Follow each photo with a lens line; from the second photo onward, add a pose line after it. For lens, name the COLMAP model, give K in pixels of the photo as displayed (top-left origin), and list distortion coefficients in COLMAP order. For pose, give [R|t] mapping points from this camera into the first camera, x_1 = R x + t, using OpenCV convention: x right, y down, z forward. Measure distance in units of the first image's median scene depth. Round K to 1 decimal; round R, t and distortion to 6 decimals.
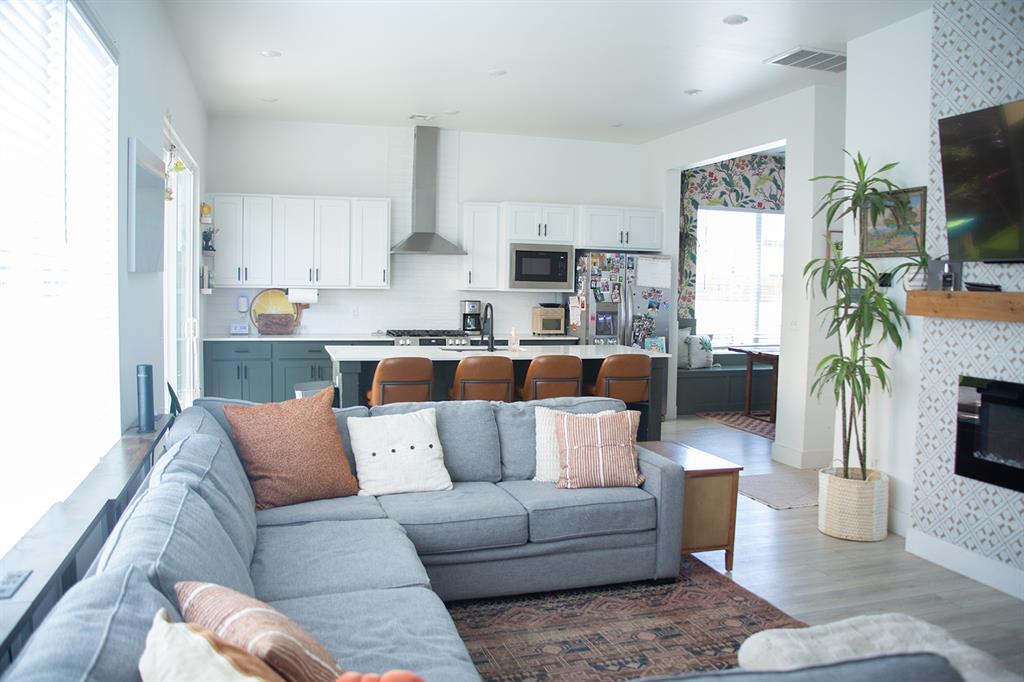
lens RADIAL K [[808.8, 0, 512.0], [0, 808.8, 341.0], [0, 0, 1]] dist [-0.173817, 0.129758]
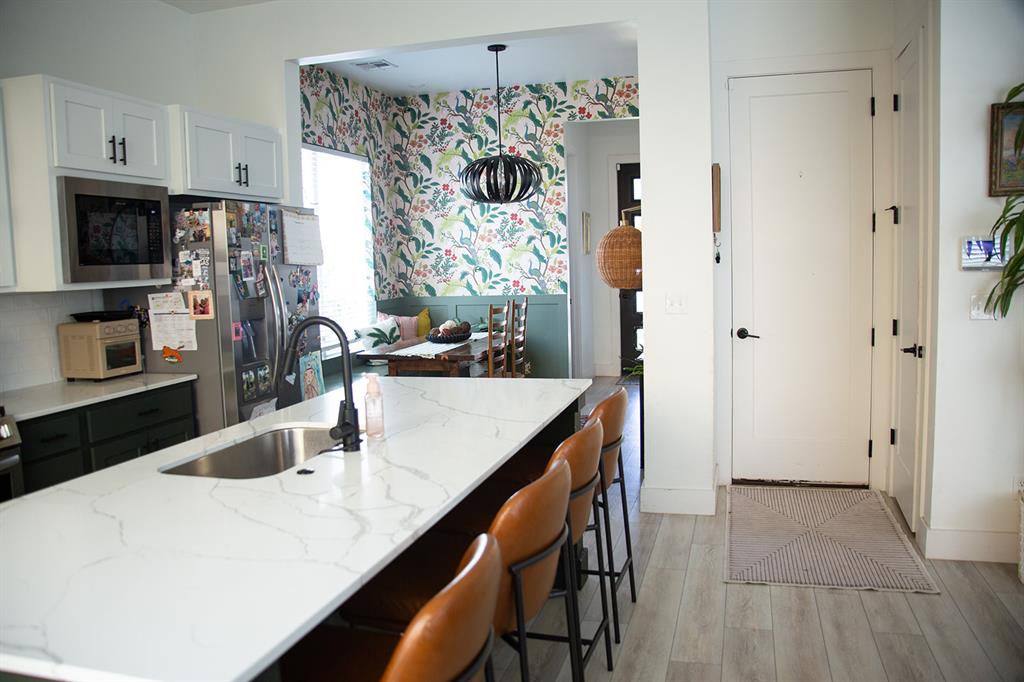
lens RADIAL K [[808.8, 0, 512.0], [0, 808.8, 341.0], [0, 0, 1]] dist [-0.173817, 0.129758]
pose [[0.536163, -0.119287, 0.835644, -0.380610], [0.099997, 0.991969, 0.077443, -0.075353], [-0.838171, 0.042040, 0.543785, 1.016754]]
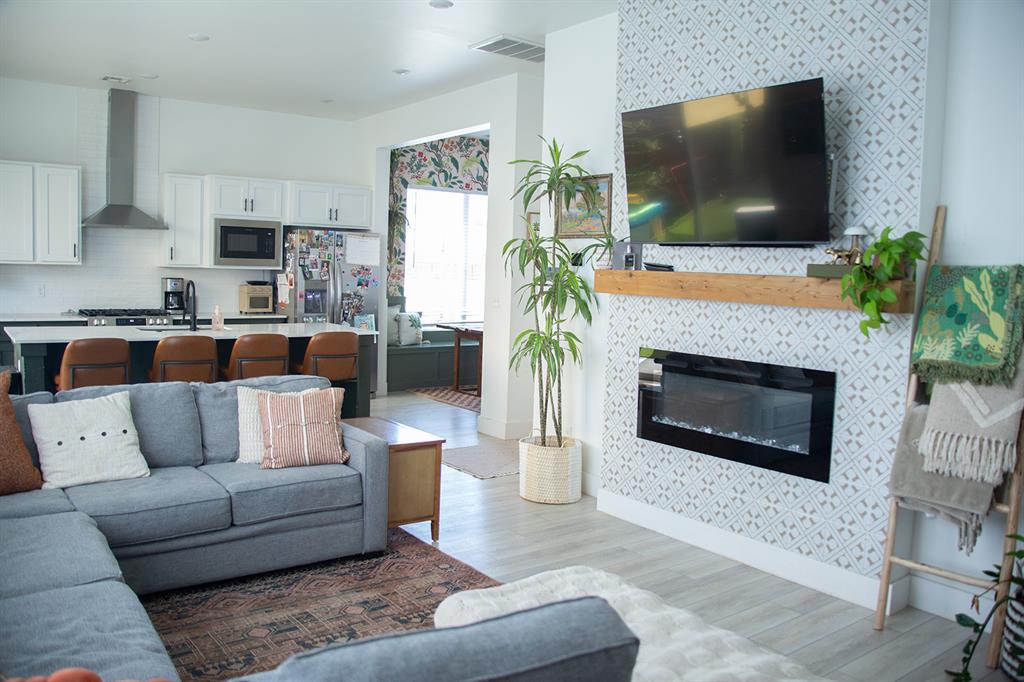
lens RADIAL K [[808.8, 0, 512.0], [0, 808.8, 341.0], [0, 0, 1]] dist [-0.173817, 0.129758]
pose [[0.940633, -0.015708, 0.339061, 0.017979], [0.006626, 0.999588, 0.027926, 0.001941], [-0.339360, -0.024021, 0.940350, -0.010452]]
